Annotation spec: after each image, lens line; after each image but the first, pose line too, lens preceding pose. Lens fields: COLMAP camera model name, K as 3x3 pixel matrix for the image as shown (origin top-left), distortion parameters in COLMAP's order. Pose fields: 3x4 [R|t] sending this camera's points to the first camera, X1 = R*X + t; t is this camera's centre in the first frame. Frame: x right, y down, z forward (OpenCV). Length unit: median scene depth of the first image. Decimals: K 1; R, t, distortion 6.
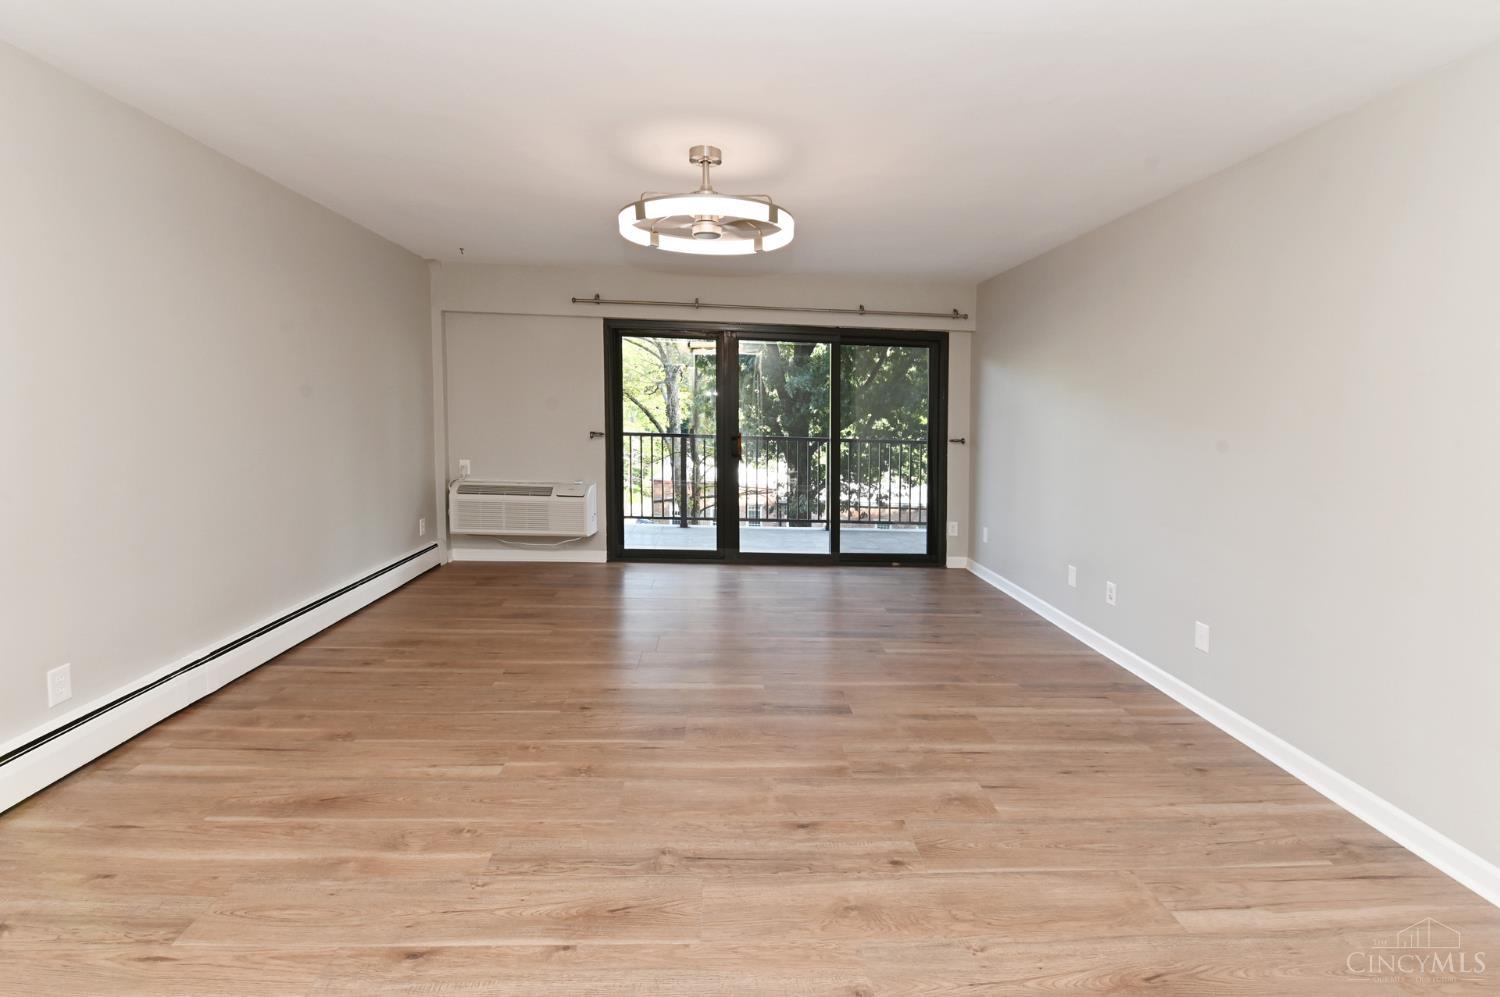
lens RADIAL K [[687.8, 0, 758.6], [0, 687.8, 491.9], [0, 0, 1]] dist [0.001230, -0.011903]
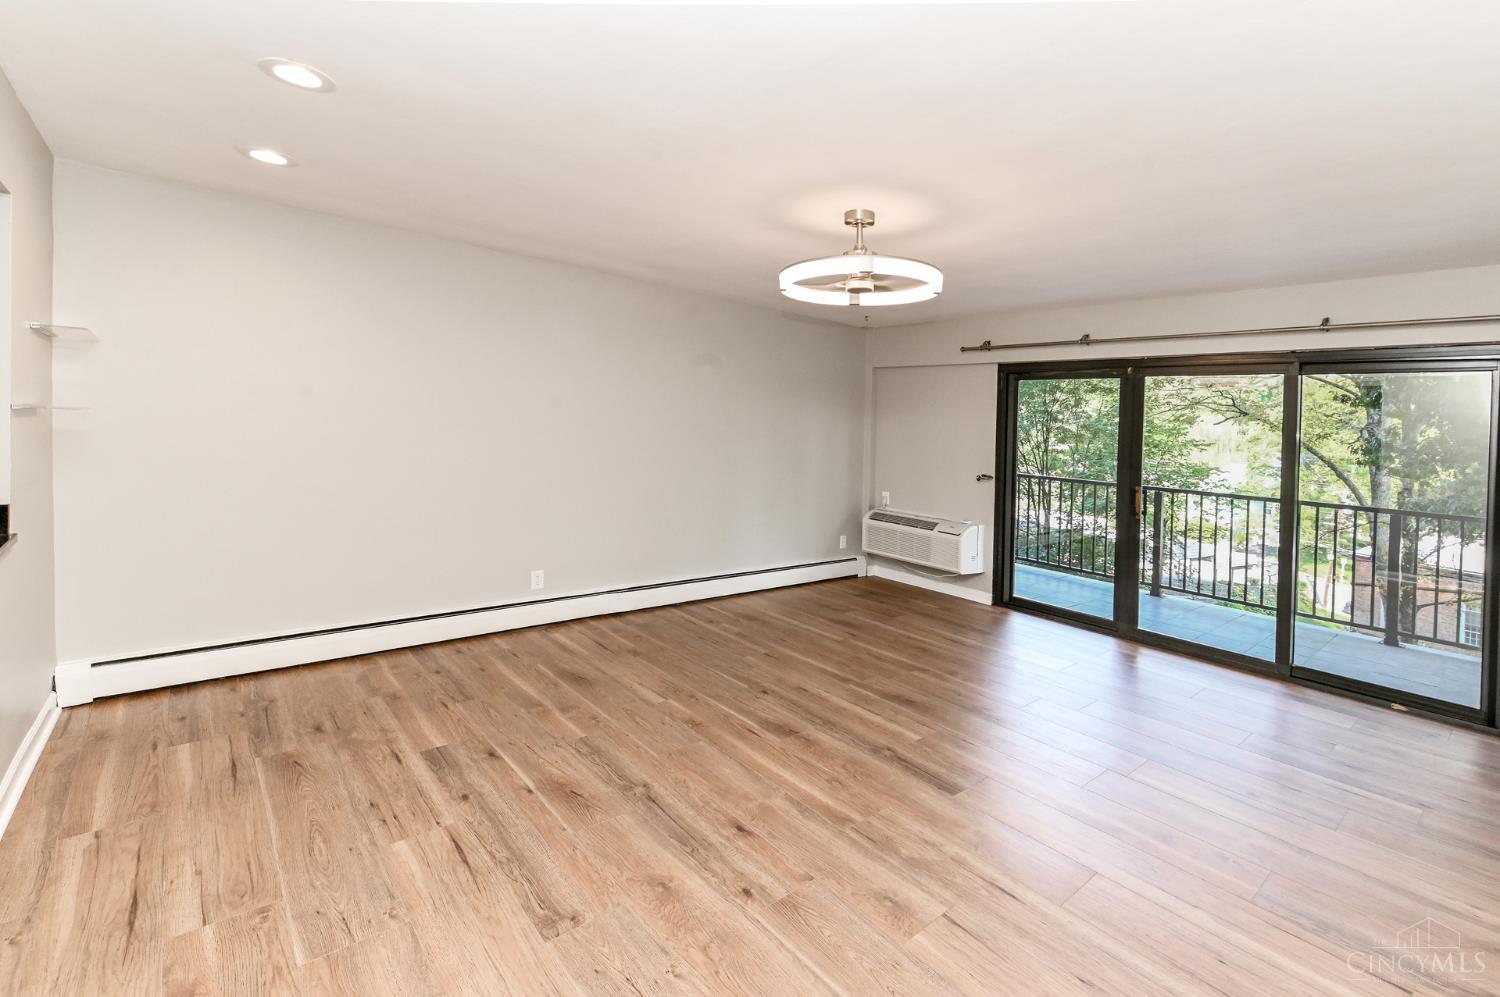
lens RADIAL K [[663.2, 0, 755.7], [0, 663.2, 514.4], [0, 0, 1]] dist [0.012879, -0.000228]
pose [[0.605073, 0.107125, -0.788930, 0.701424], [-0.130115, 0.990890, 0.034756, -0.039360], [0.785466, 0.081622, 0.613499, 0.270646]]
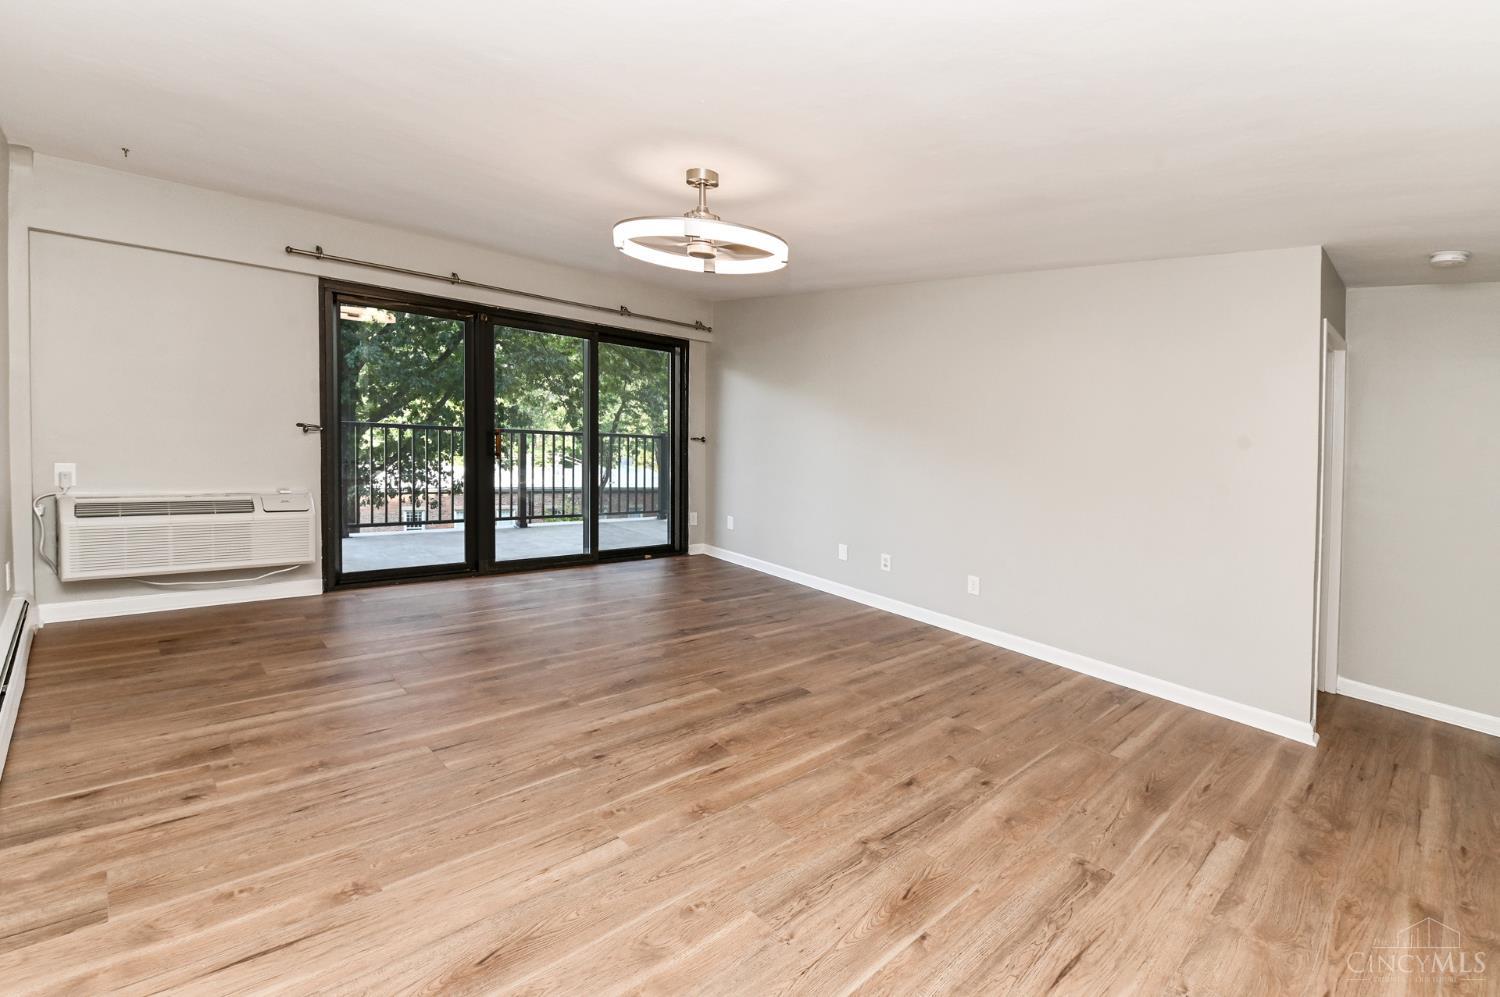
lens RADIAL K [[682.0, 0, 783.3], [0, 682.0, 453.5], [0, 0, 1]] dist [-0.000590, -0.008578]
pose [[0.750829, -0.005196, 0.660476, -0.730639], [0.021268, 0.999641, -0.016313, -0.066358], [-0.660154, 0.026295, 0.750670, 0.187562]]
